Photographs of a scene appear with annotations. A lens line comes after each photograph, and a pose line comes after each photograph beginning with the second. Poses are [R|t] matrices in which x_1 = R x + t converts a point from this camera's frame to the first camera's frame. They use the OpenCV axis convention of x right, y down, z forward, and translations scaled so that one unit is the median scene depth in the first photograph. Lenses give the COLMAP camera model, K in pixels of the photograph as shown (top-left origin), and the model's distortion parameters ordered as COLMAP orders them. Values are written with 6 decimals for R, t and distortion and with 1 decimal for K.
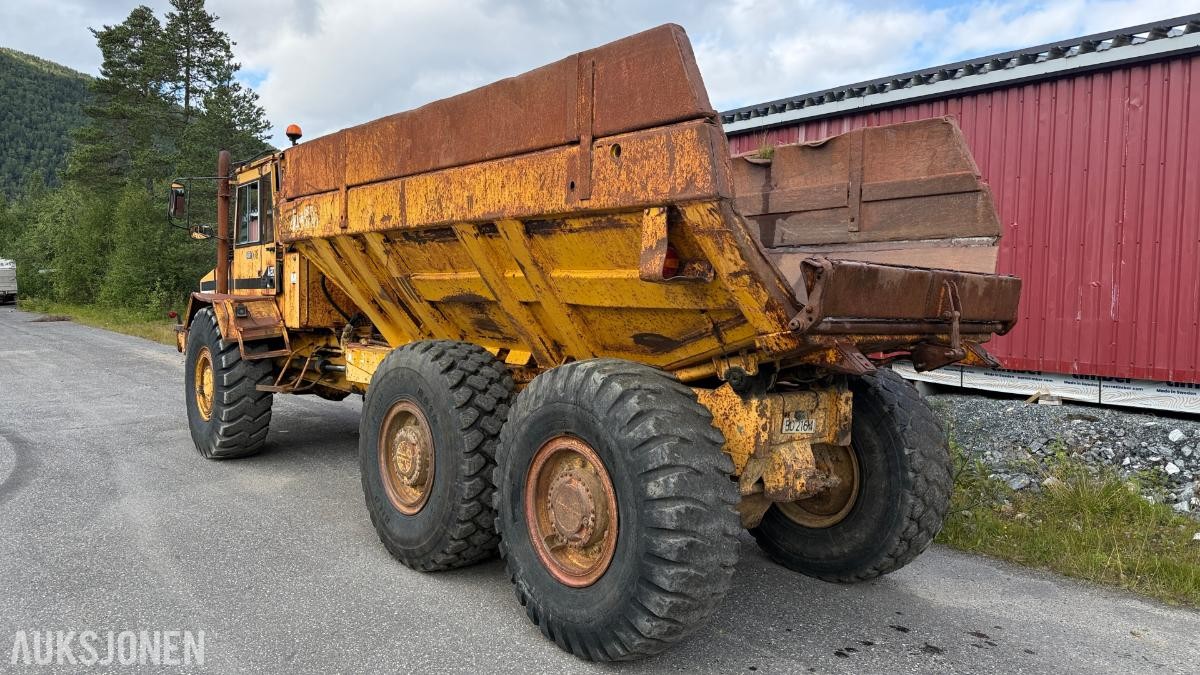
lens RADIAL K [[856.6, 0, 598.9], [0, 856.6, 333.2], [0, 0, 1]] dist [0.046616, -0.053702]
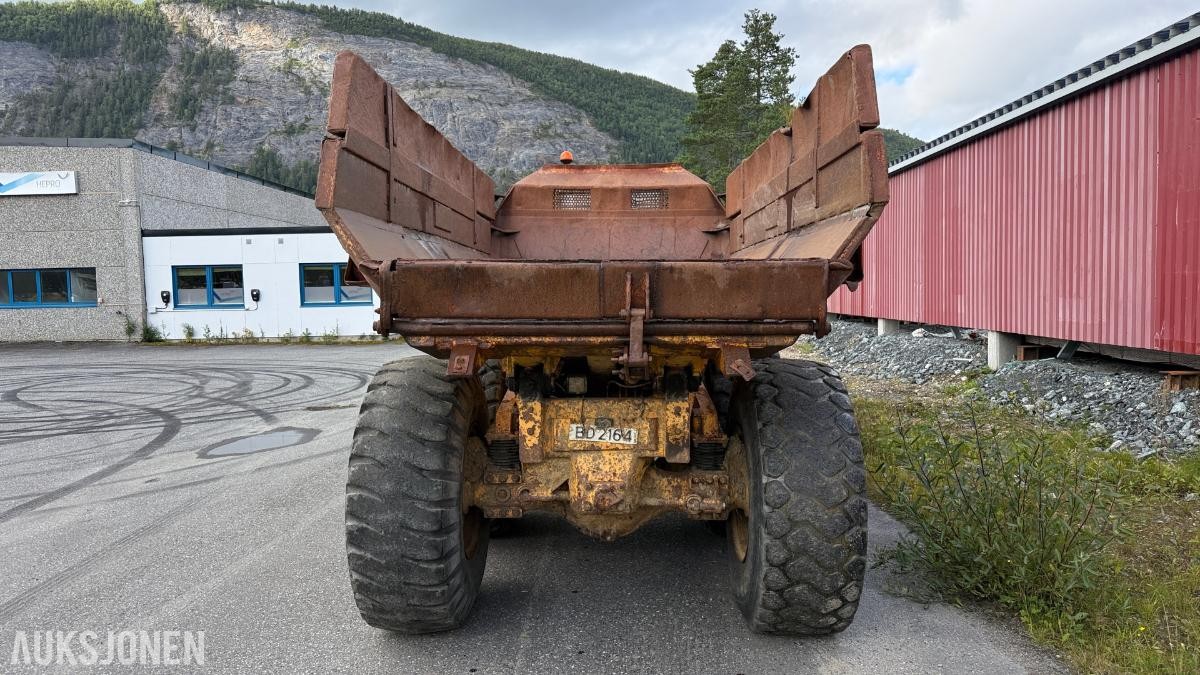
lens RADIAL K [[856.6, 0, 603.1], [0, 856.6, 331.2], [0, 0, 1]] dist [0.046616, -0.053702]
pose [[0.743708, 0.004317, -0.668491, 0.813005], [-0.000388, 0.999982, 0.006026, -0.007296], [0.668505, -0.004222, 0.743696, 0.309724]]
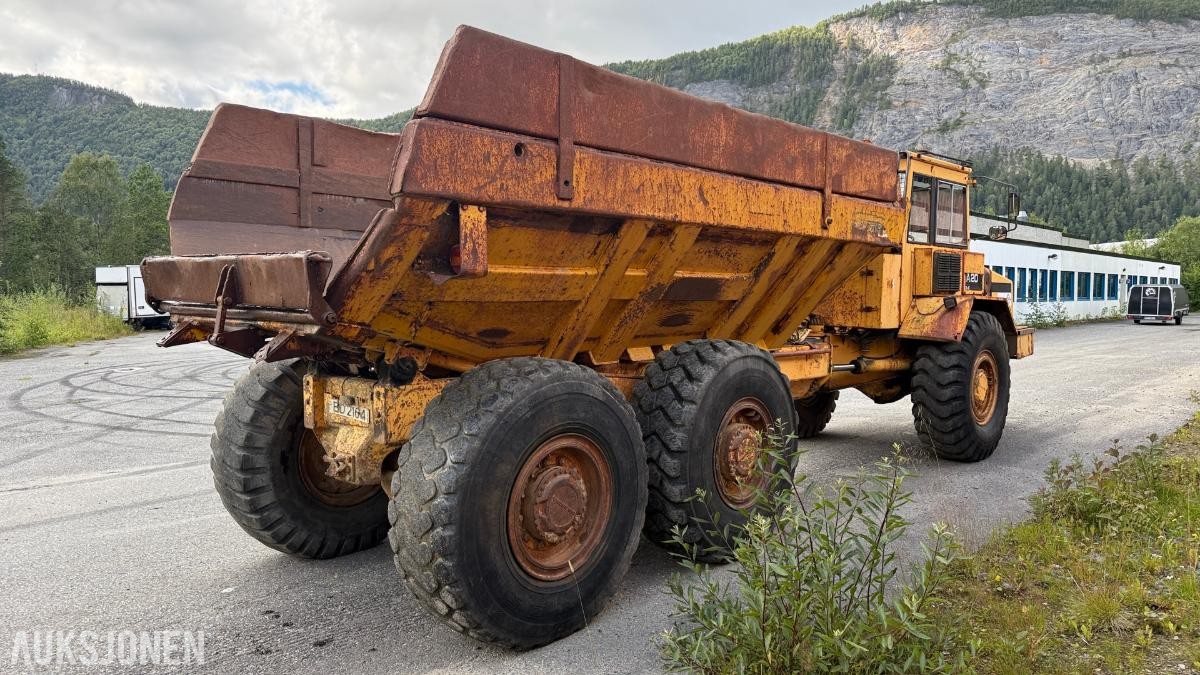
lens RADIAL K [[856.6, 0, 607.3], [0, 856.6, 335.4], [0, 0, 1]] dist [0.046616, -0.053702]
pose [[0.115753, 0.032202, -0.992756, 1.243936], [-0.040570, 0.998794, 0.027667, -0.022733], [0.992449, 0.037074, 0.116920, 1.140206]]
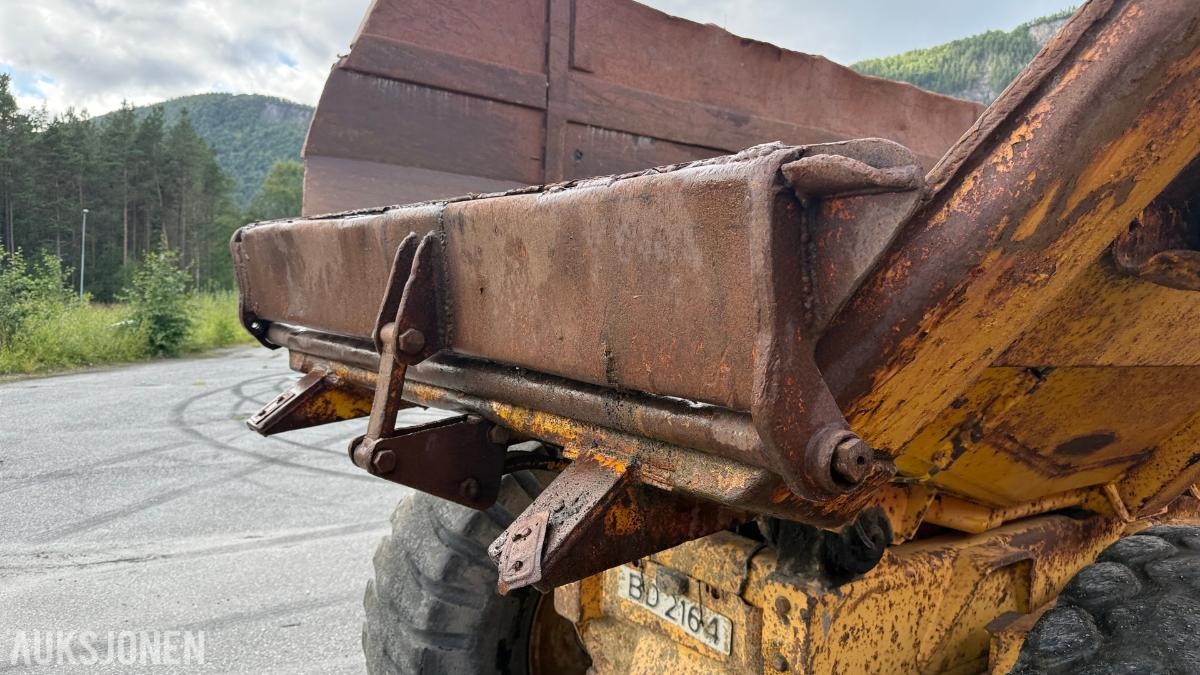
lens RADIAL K [[856.6, 0, 594.3], [0, 856.6, 348.0], [0, 0, 1]] dist [0.046616, -0.053702]
pose [[-0.081723, 0.031330, -0.996163, 0.630133], [-0.080002, 0.996074, 0.037890, -0.030923], [0.993439, 0.082791, -0.078895, 0.948901]]
